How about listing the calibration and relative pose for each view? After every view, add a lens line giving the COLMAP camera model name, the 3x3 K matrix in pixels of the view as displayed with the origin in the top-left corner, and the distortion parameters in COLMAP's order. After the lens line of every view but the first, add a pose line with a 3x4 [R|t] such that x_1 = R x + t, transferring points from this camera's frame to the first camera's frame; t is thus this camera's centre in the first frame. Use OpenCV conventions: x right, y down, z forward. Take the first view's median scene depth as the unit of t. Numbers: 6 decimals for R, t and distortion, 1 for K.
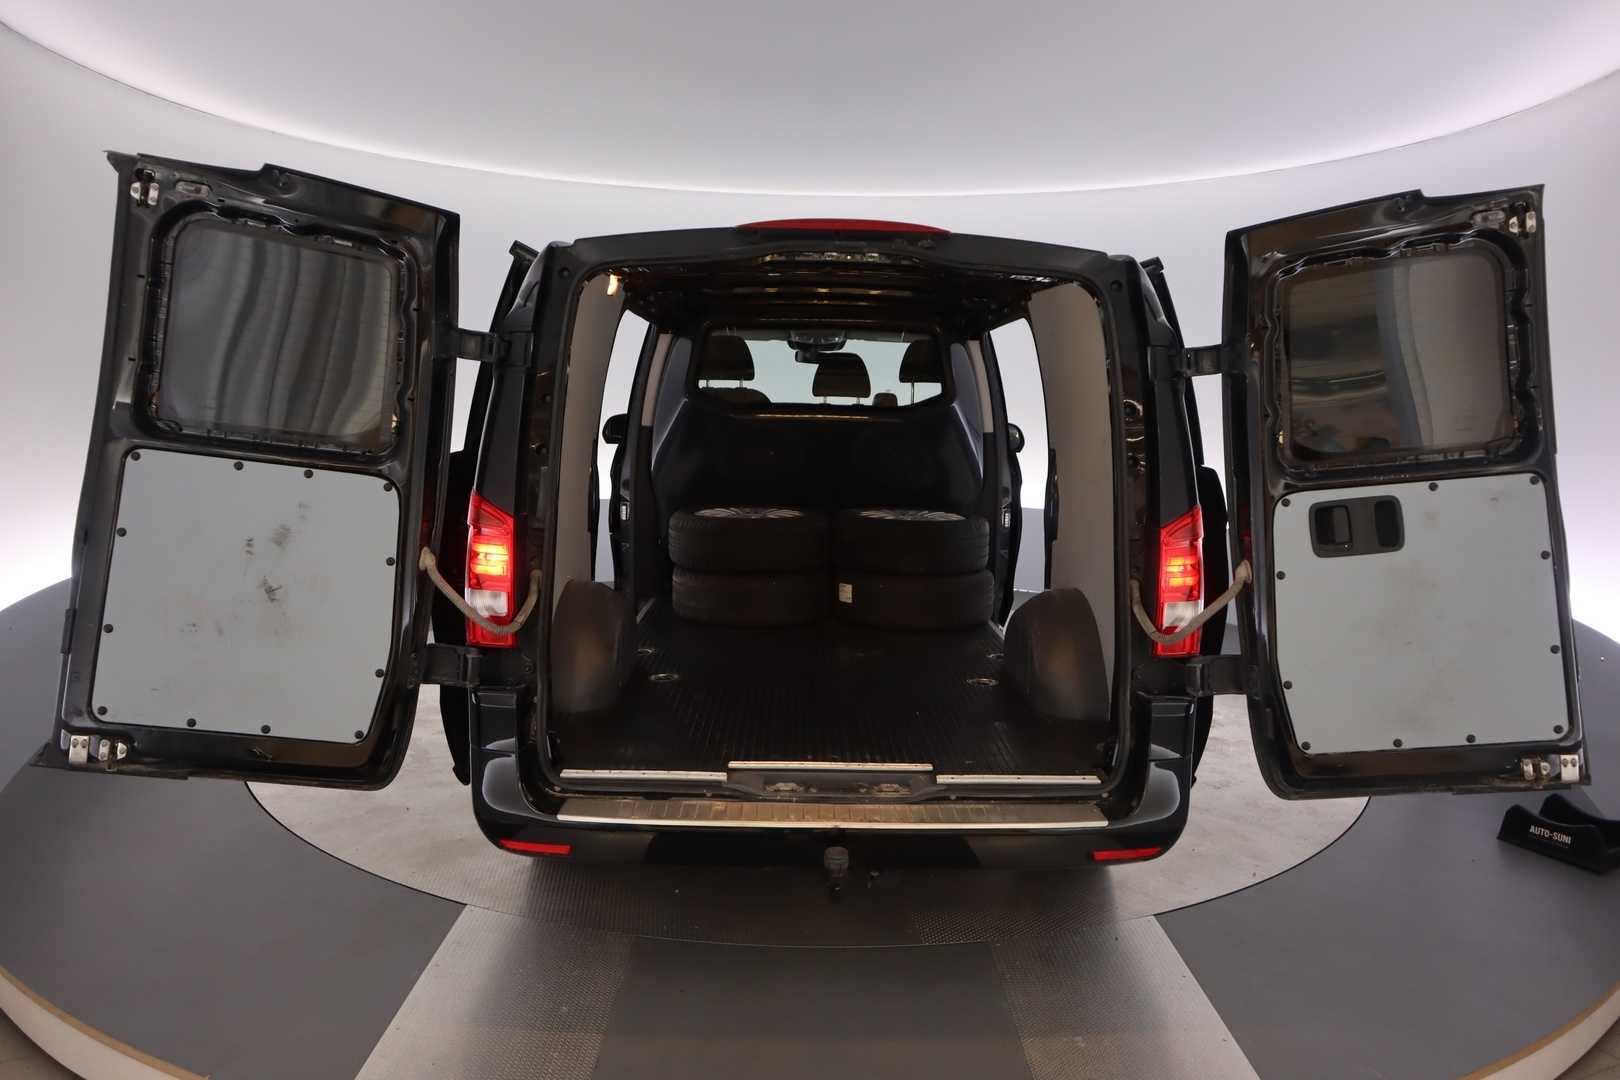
lens RADIAL K [[1099.0, 0, 803.8], [0, 1099.0, 516.1], [0, 0, 1]] dist [-0.090543, 0.038816]
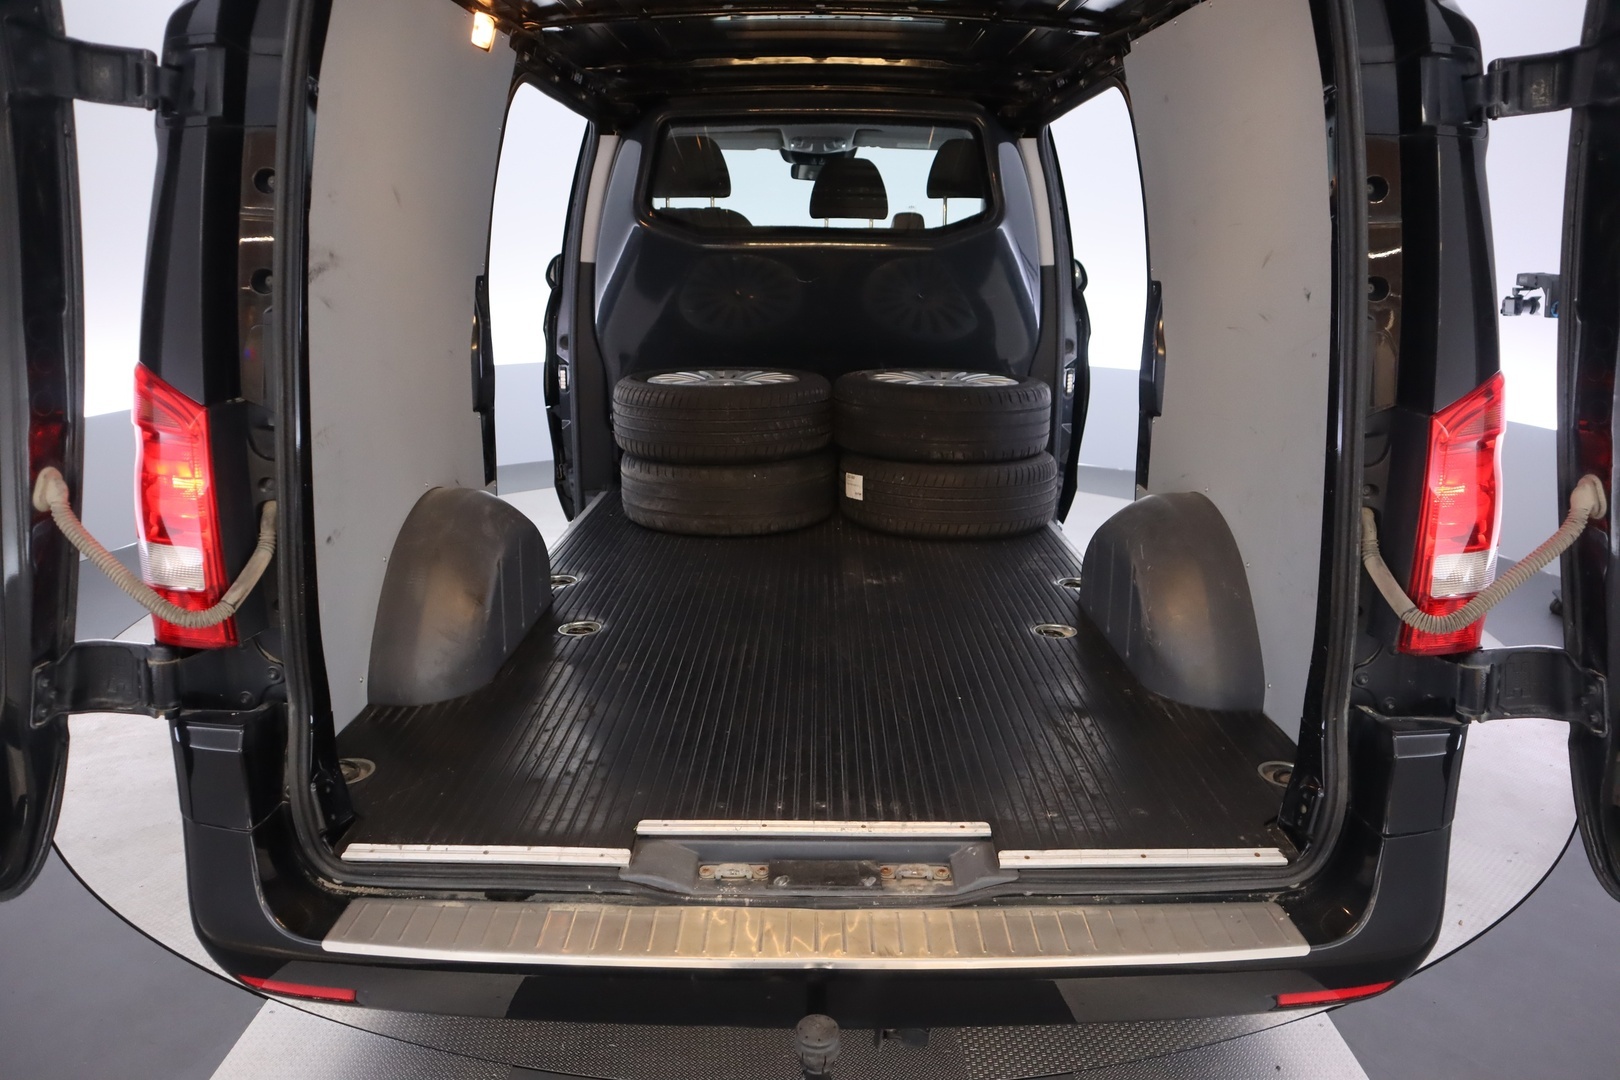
lens RADIAL K [[1099.0, 0, 803.8], [0, 1099.0, 516.1], [0, 0, 1]] dist [-0.090543, 0.038816]
pose [[0.999735, -0.009162, -0.021110, 0.019970], [0.011829, 0.991456, 0.129902, -0.006335], [0.019739, -0.130117, 0.991302, 0.273927]]
